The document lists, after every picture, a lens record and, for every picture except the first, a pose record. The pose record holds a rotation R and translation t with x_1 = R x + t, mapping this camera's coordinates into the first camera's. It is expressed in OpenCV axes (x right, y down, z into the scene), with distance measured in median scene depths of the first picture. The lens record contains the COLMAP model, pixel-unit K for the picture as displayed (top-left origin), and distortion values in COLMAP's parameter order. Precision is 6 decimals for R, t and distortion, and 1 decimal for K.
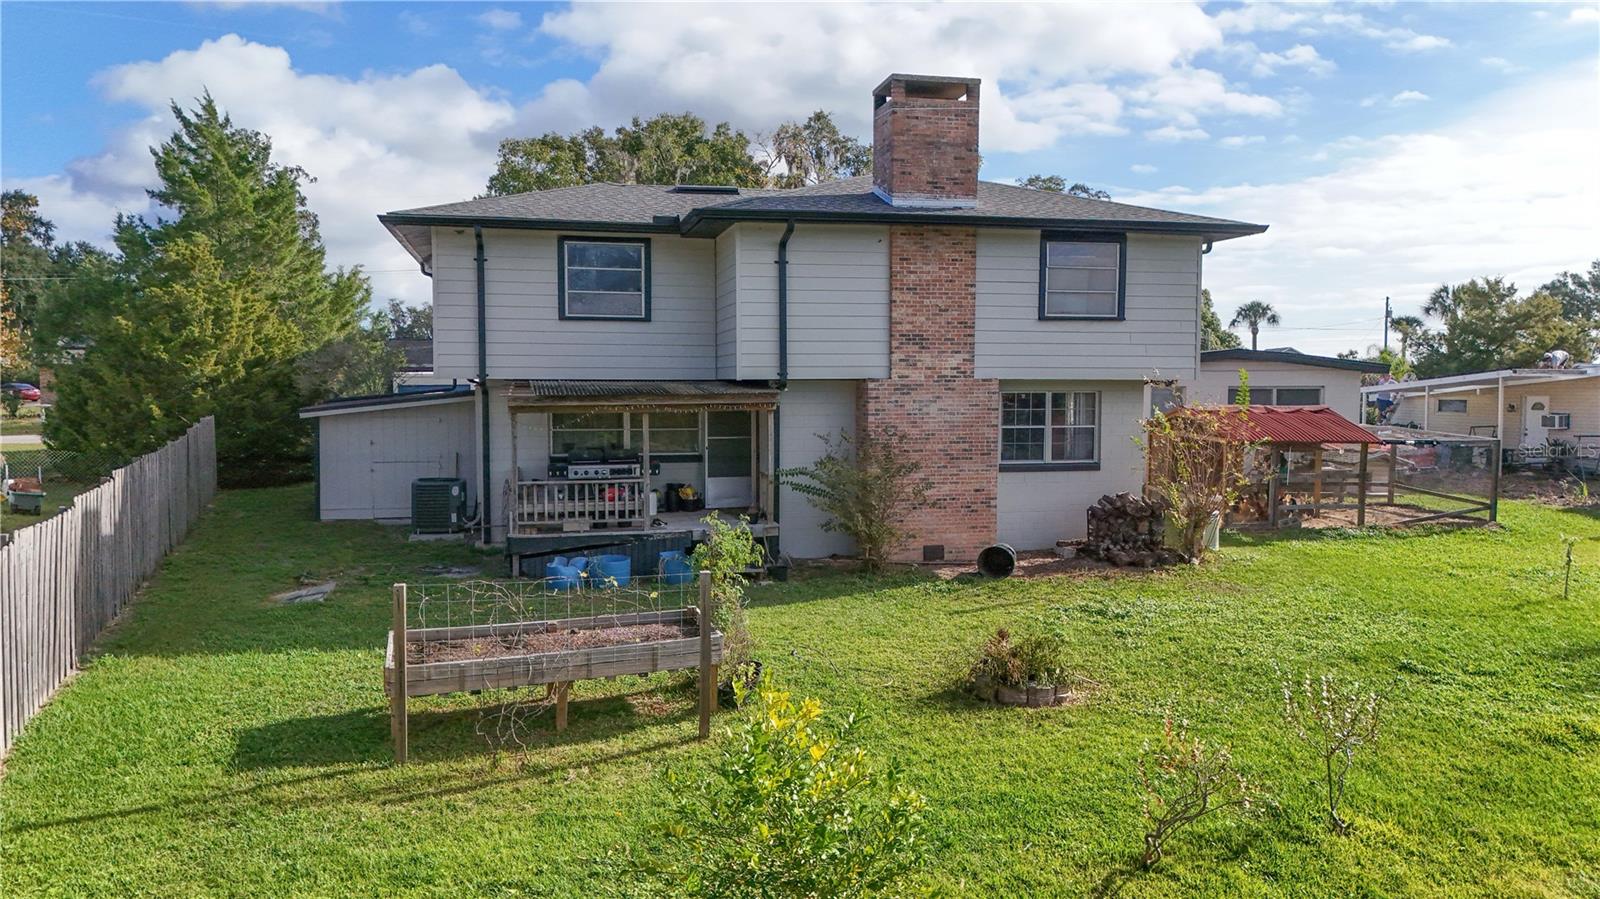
lens RADIAL K [[1146.3, 0, 774.0], [0, 1146.3, 421.5], [0, 0, 1]] dist [0.077490, -0.076057]
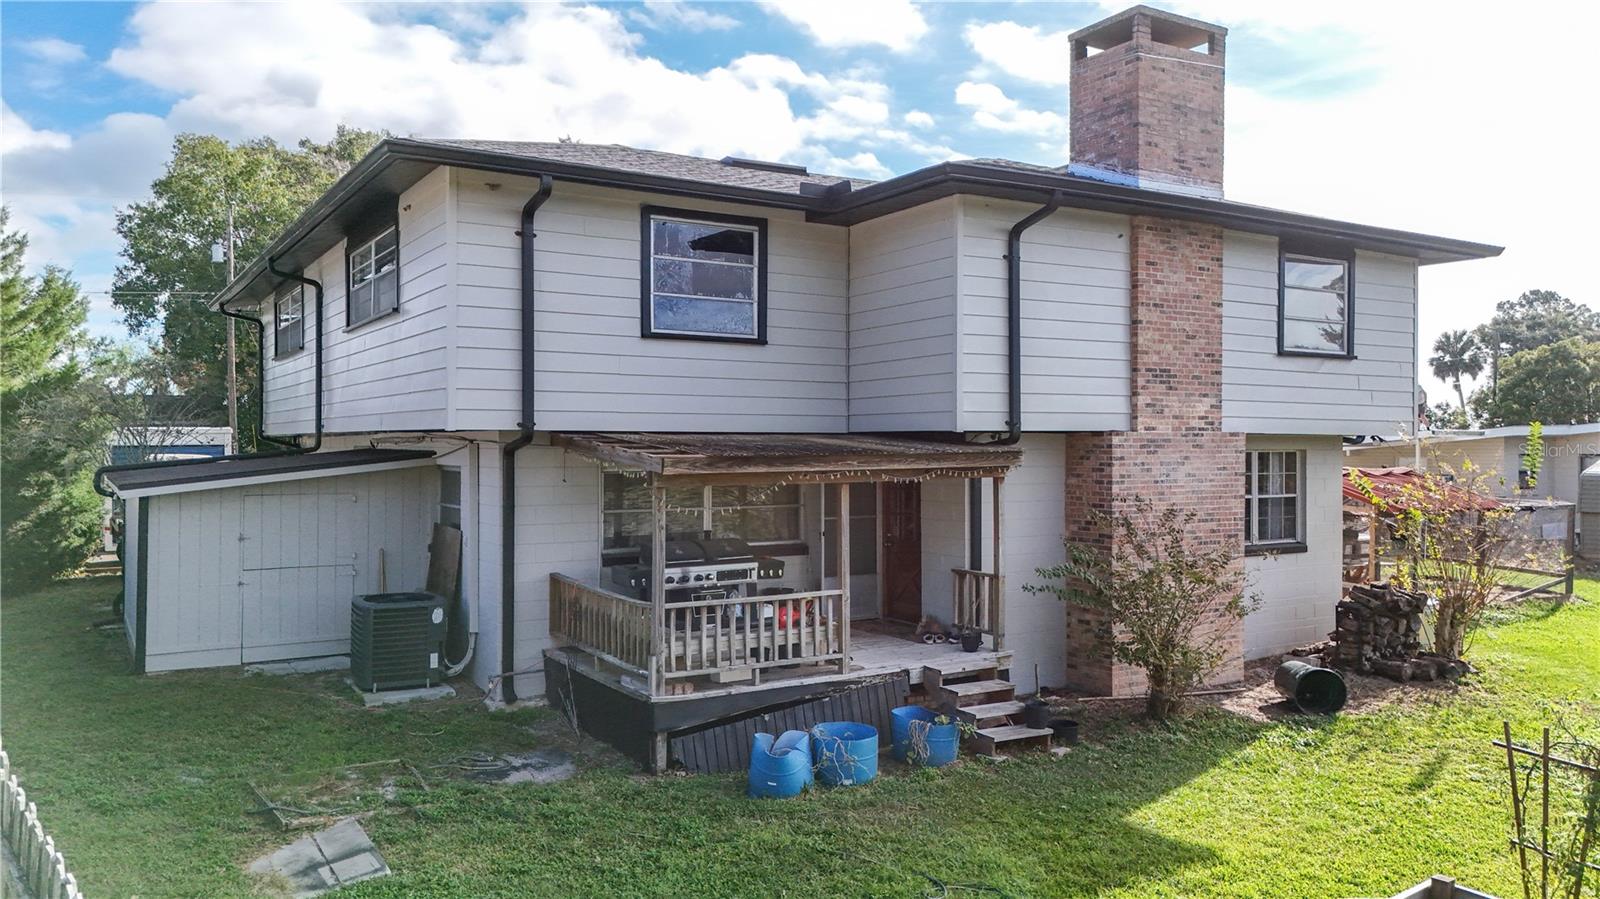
lens RADIAL K [[1146.3, 0, 774.0], [0, 1146.3, 421.5], [0, 0, 1]] dist [0.077490, -0.076057]
pose [[0.948935, 0.007005, 0.315393, -0.328776], [0.011557, 0.998310, -0.056947, -0.005455], [-0.315259, 0.057684, 0.947251, 0.395964]]
